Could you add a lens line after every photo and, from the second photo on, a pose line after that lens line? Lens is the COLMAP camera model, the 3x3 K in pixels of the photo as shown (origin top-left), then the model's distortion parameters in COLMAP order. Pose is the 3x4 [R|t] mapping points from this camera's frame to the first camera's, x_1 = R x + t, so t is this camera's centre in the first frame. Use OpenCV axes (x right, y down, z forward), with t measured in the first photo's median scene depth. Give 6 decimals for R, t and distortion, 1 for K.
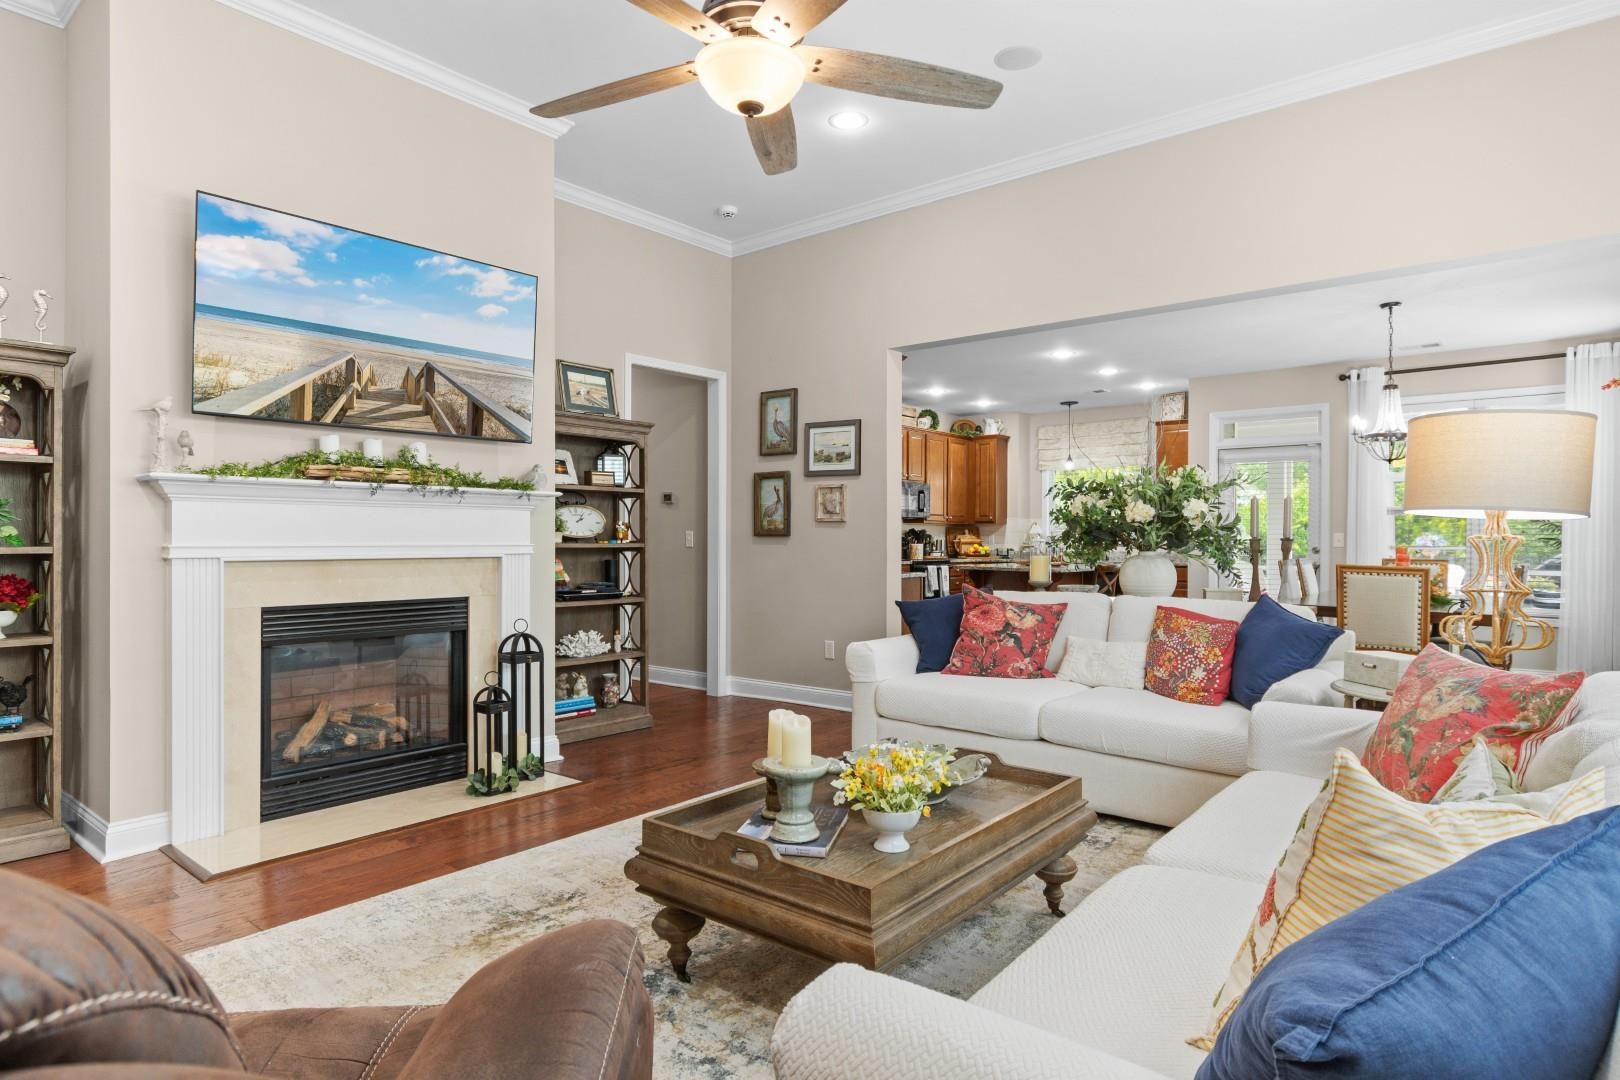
lens RADIAL K [[891.4, 0, 818.7], [0, 891.4, 538.5], [0, 0, 1]] dist [0.005253, 0.000443]
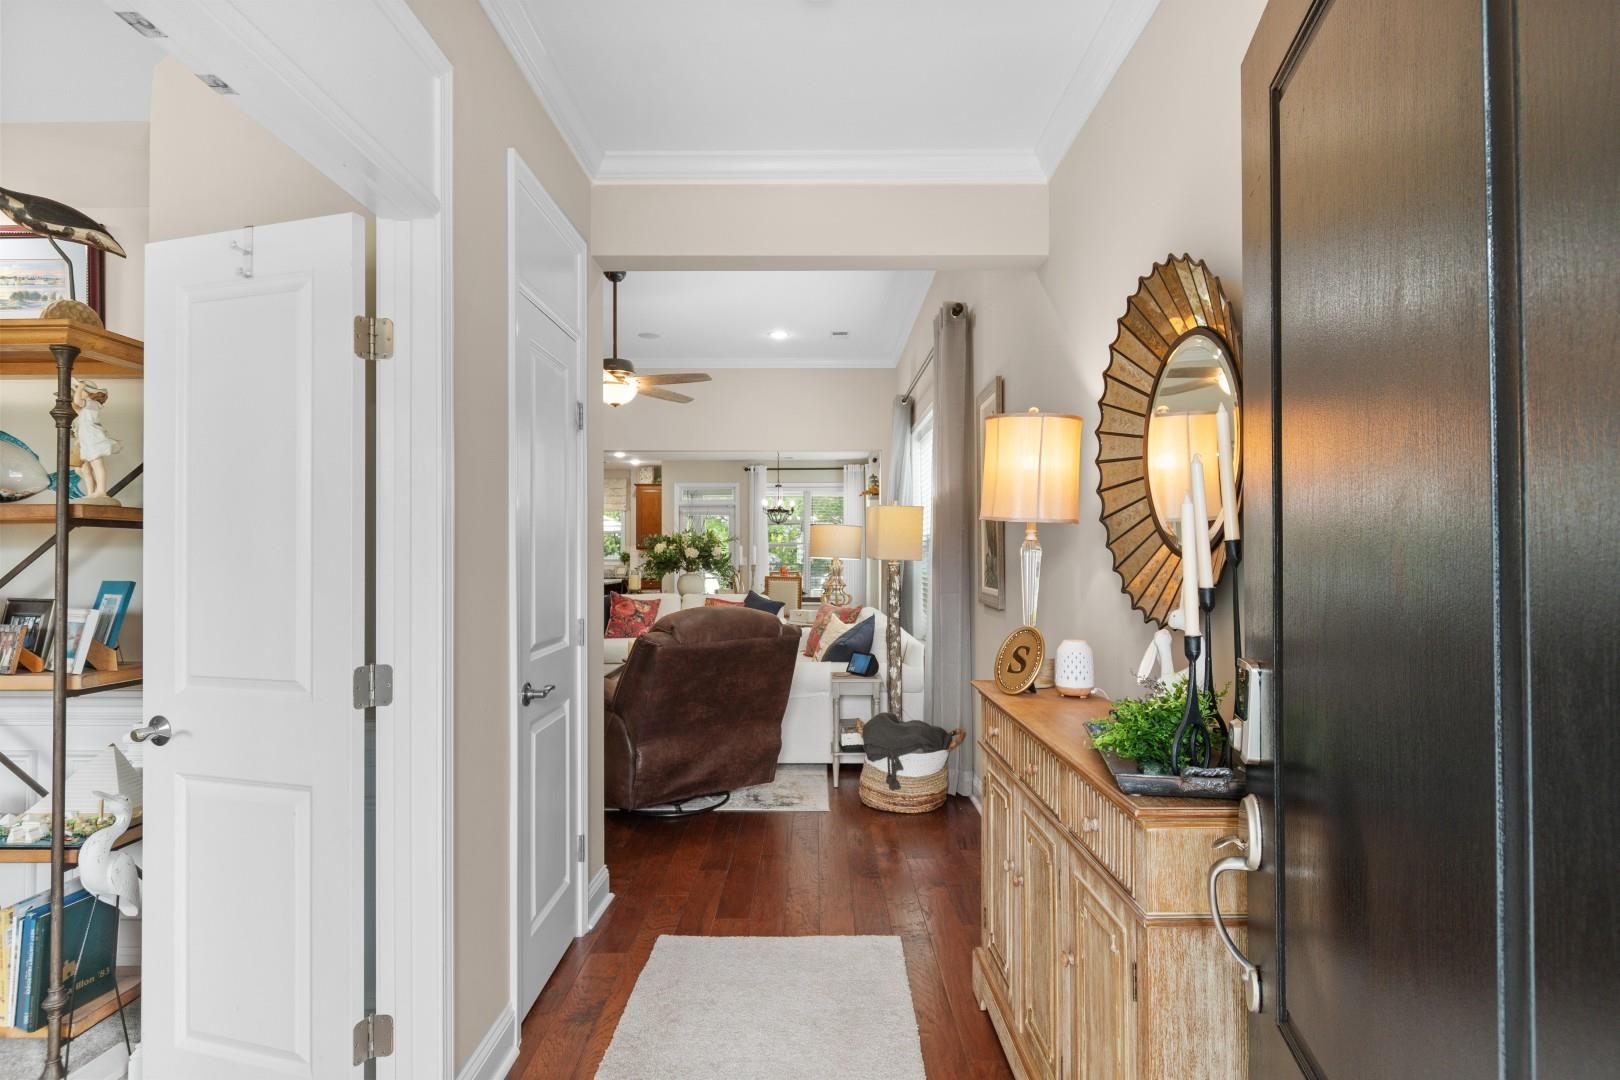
lens RADIAL K [[891.4, 0, 810.3], [0, 891.4, 540.2], [0, 0, 1]] dist [0.005253, 0.000443]
pose [[0.779293, 0.003719, 0.626648, -0.305299], [0.003957, 0.999933, -0.010854, -0.015313], [-0.626647, 0.010938, 0.779227, -0.326731]]
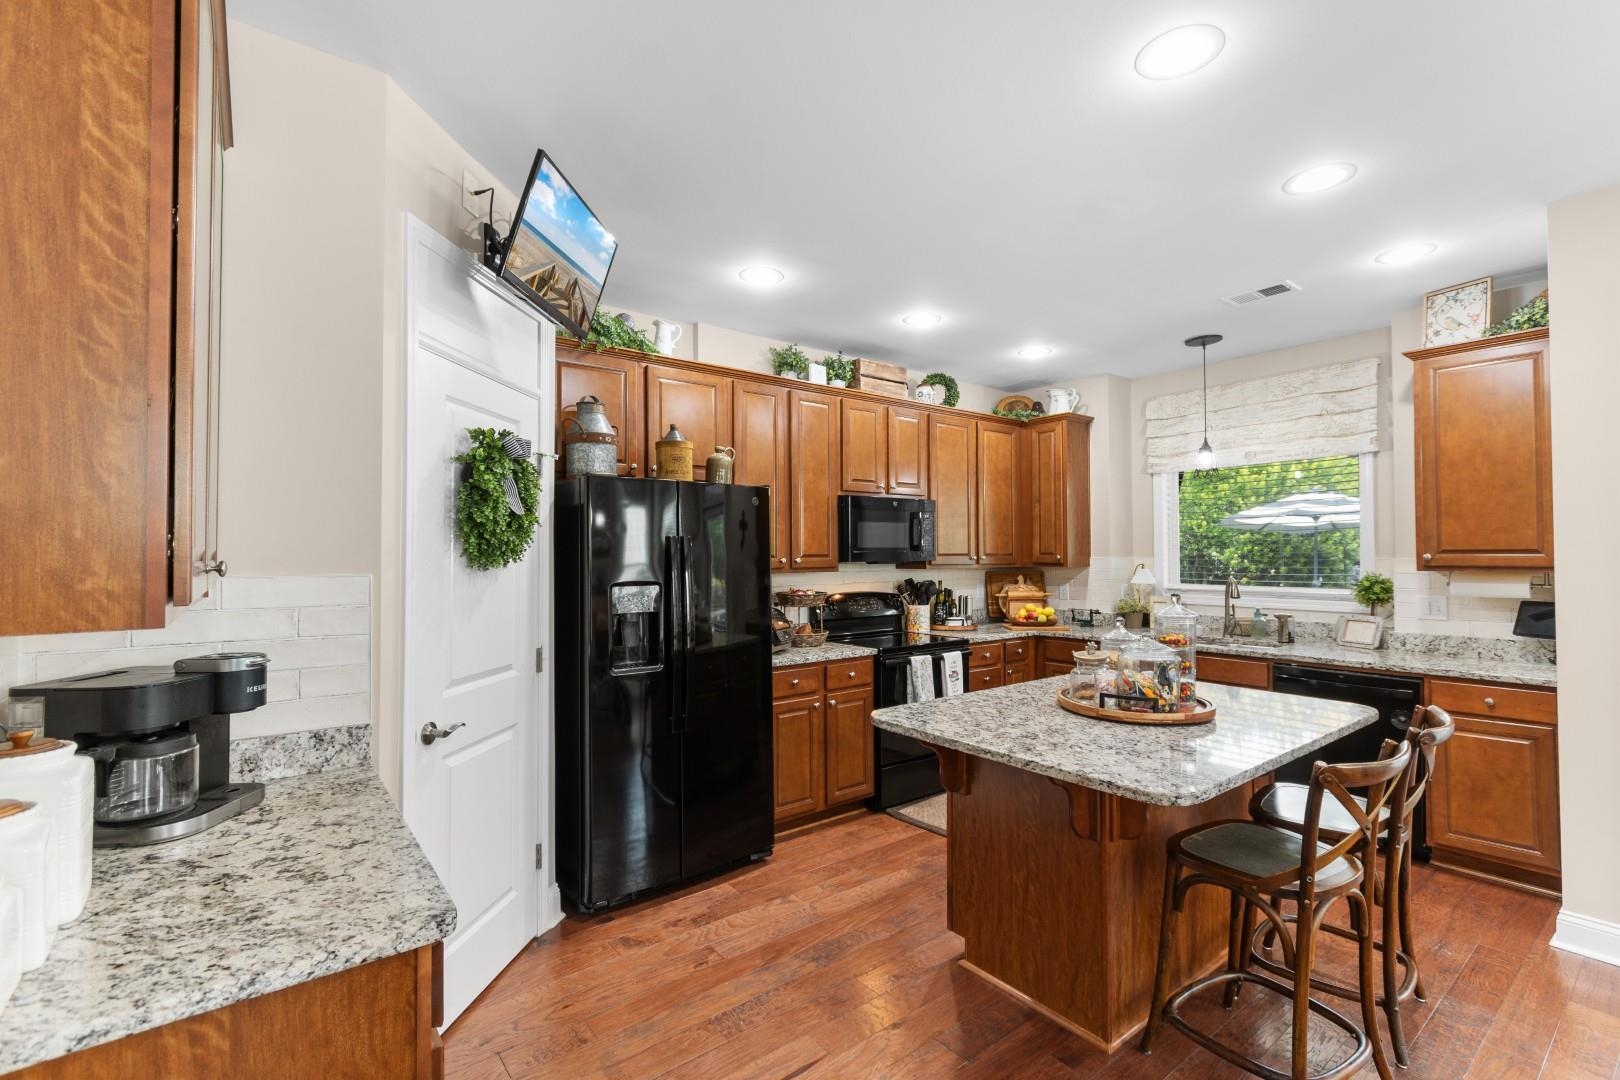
lens RADIAL K [[721.8, 0, 805.1], [0, 721.8, 552.9], [0, 0, 1]] dist [-0.018959, -0.000537]
pose [[0.974387, -0.006227, -0.224793, 0.141801], [0.004575, 0.999959, -0.007868, -0.023959], [0.224832, 0.006638, 0.974375, 0.521363]]
